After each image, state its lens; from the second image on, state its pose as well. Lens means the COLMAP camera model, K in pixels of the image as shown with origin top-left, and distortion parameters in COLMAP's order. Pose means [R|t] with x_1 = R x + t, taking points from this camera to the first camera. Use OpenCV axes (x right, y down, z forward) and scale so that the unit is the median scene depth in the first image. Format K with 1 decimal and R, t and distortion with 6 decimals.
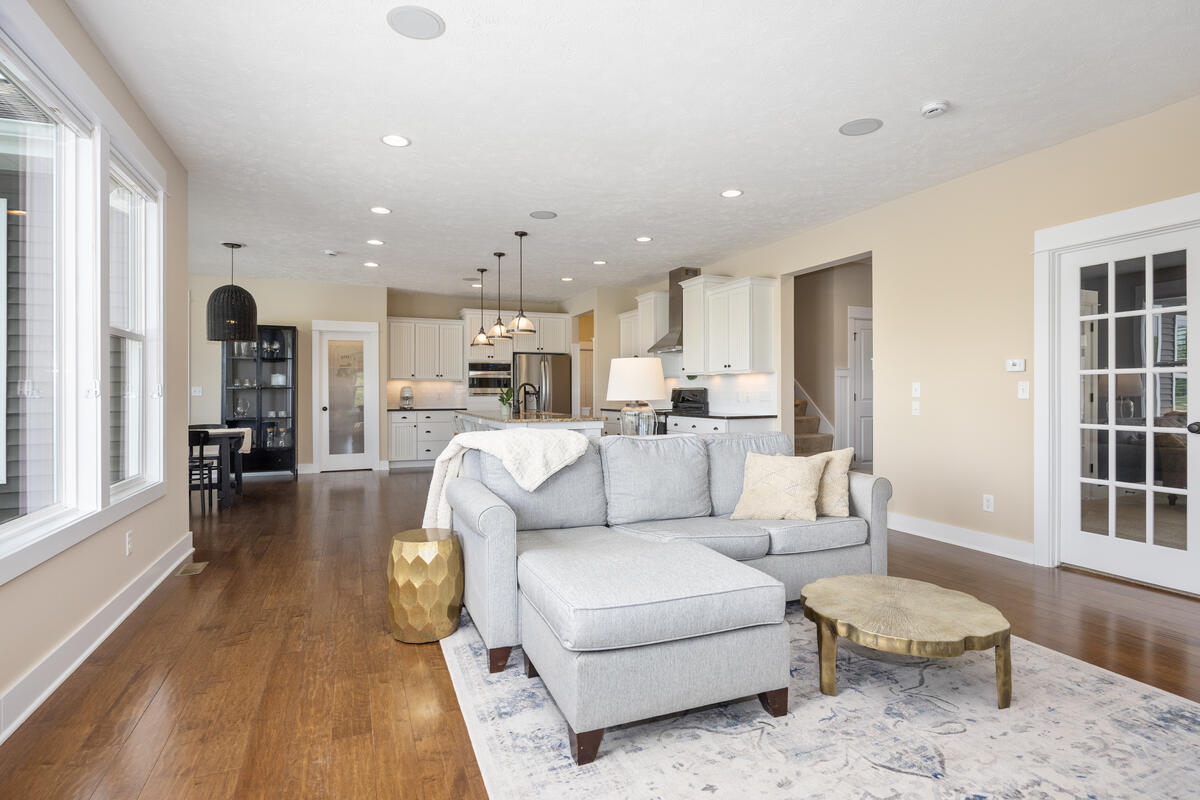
lens RADIAL K [[593.6, 0, 599.5], [0, 593.6, 394.2], [0, 0, 1]] dist [-0.014197, 0.001437]
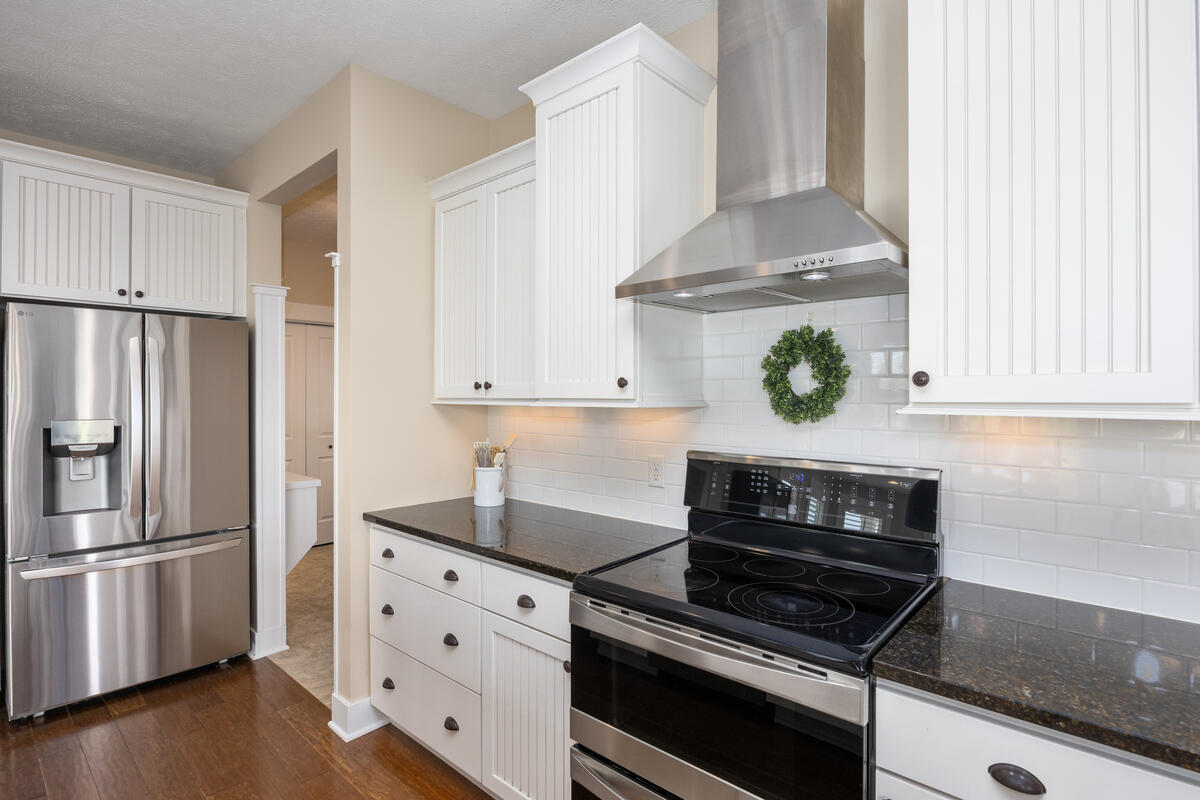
lens RADIAL K [[593.6, 0, 595.5], [0, 593.6, 391.6], [0, 0, 1]] dist [-0.014197, 0.001437]
pose [[0.907223, 0.004141, 0.420629, -0.020012], [-0.001530, 0.999977, -0.006545, -0.036944], [-0.420647, 0.005294, 0.907209, 0.880448]]
